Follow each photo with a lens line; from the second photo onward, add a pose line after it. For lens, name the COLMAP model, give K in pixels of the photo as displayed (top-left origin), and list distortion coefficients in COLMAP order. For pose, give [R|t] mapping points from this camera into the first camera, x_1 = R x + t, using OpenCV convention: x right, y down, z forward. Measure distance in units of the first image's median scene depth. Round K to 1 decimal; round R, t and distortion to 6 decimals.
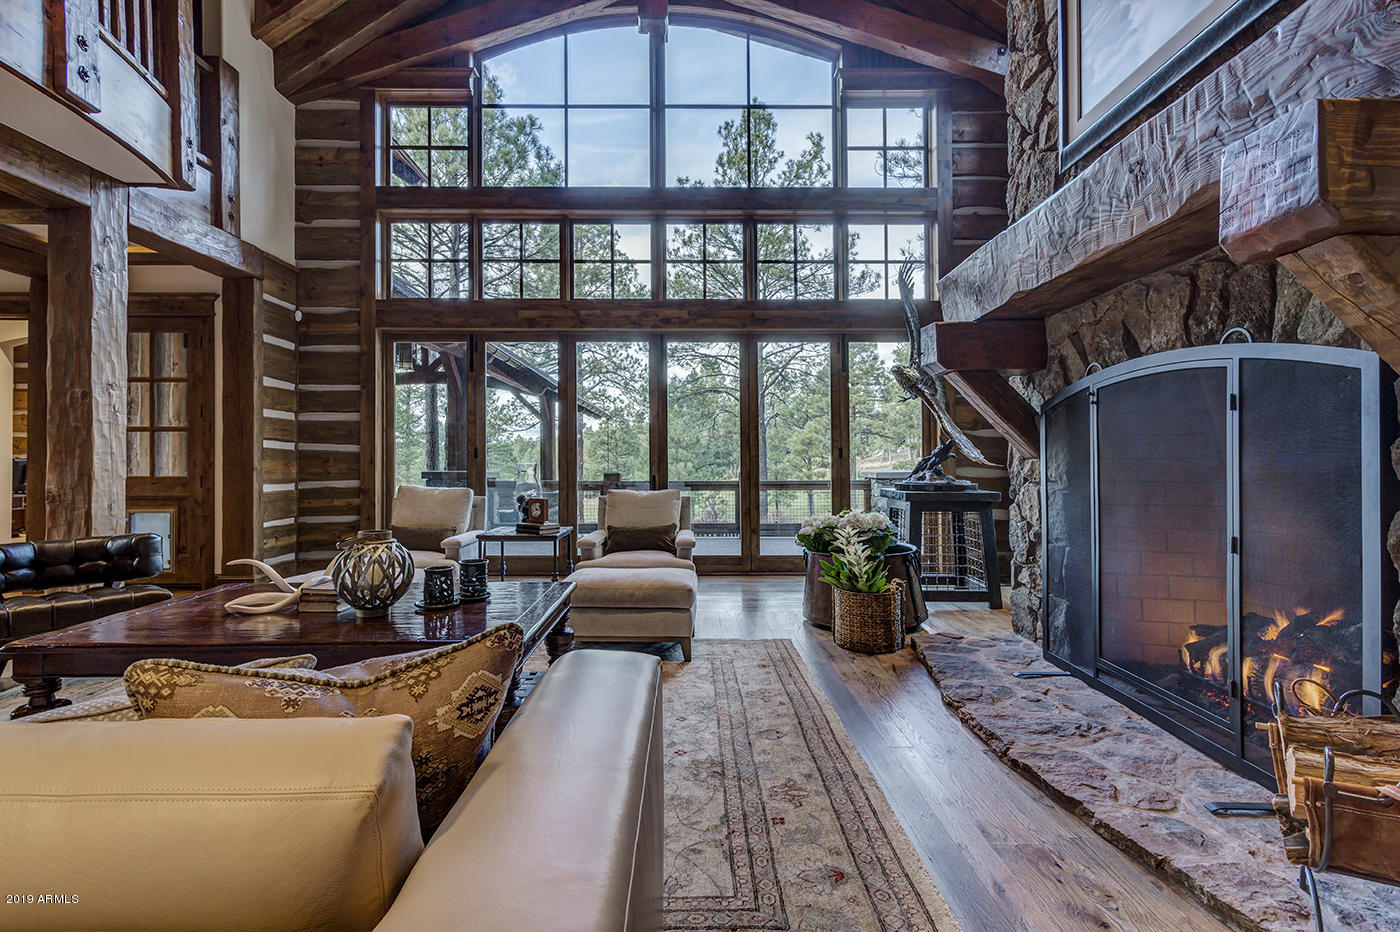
lens RADIAL K [[675.1, 0, 685.9], [0, 675.1, 466.8], [0, 0, 1]] dist [0.005834, 0.000657]
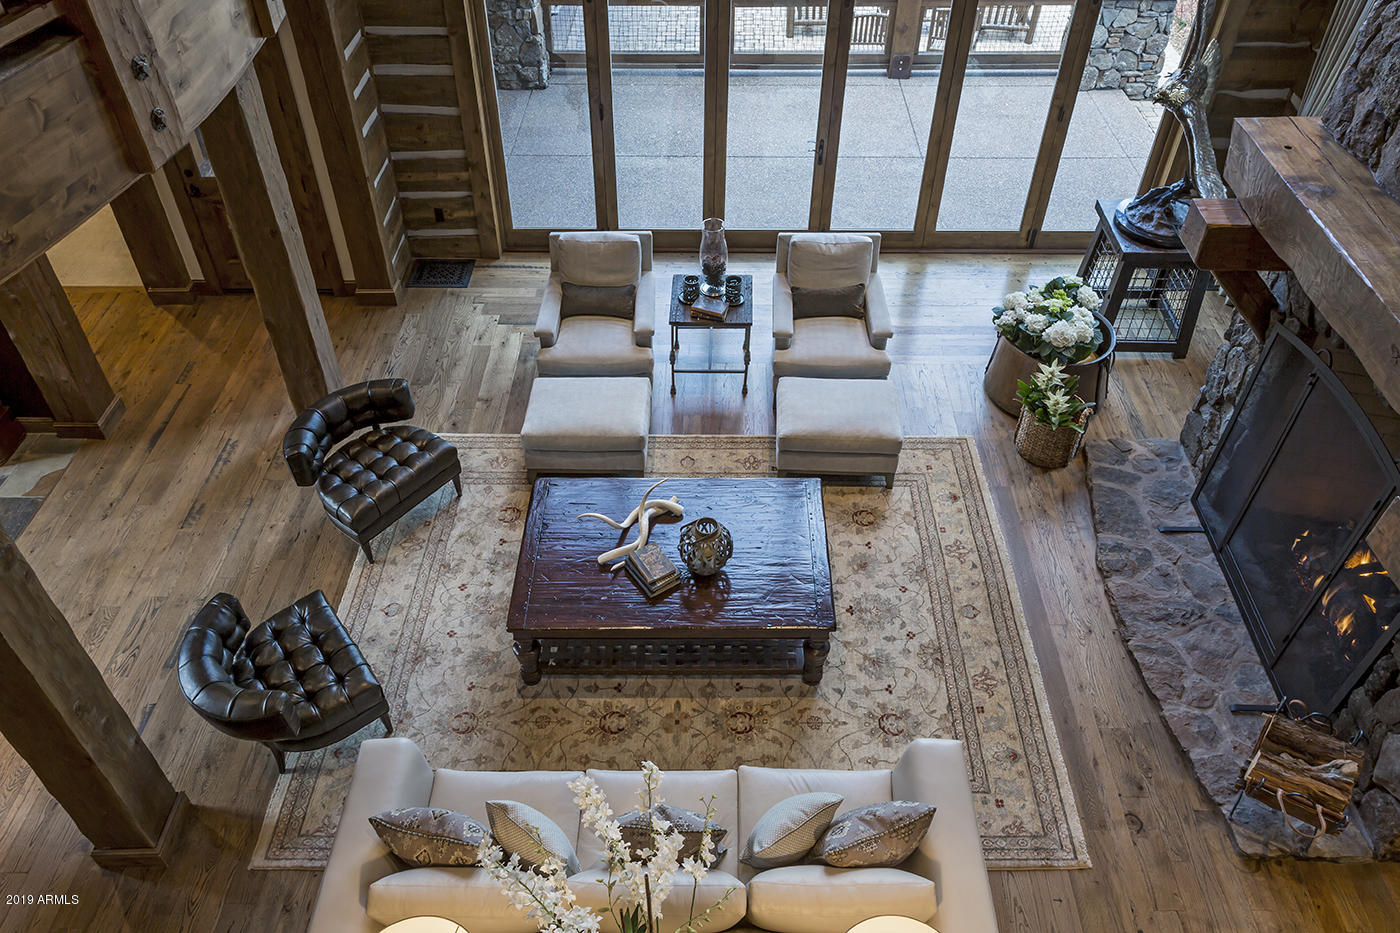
lens RADIAL K [[1031.6, 0, 705.1], [0, 1031.6, 467.7], [0, 0, 1]] dist [0.002996, 0.005218]
pose [[0.999495, 0.024028, 0.020786, -0.491592], [-0.031732, 0.722608, 0.690530, -1.330776], [0.001572, -0.690841, 0.723005, -0.370103]]
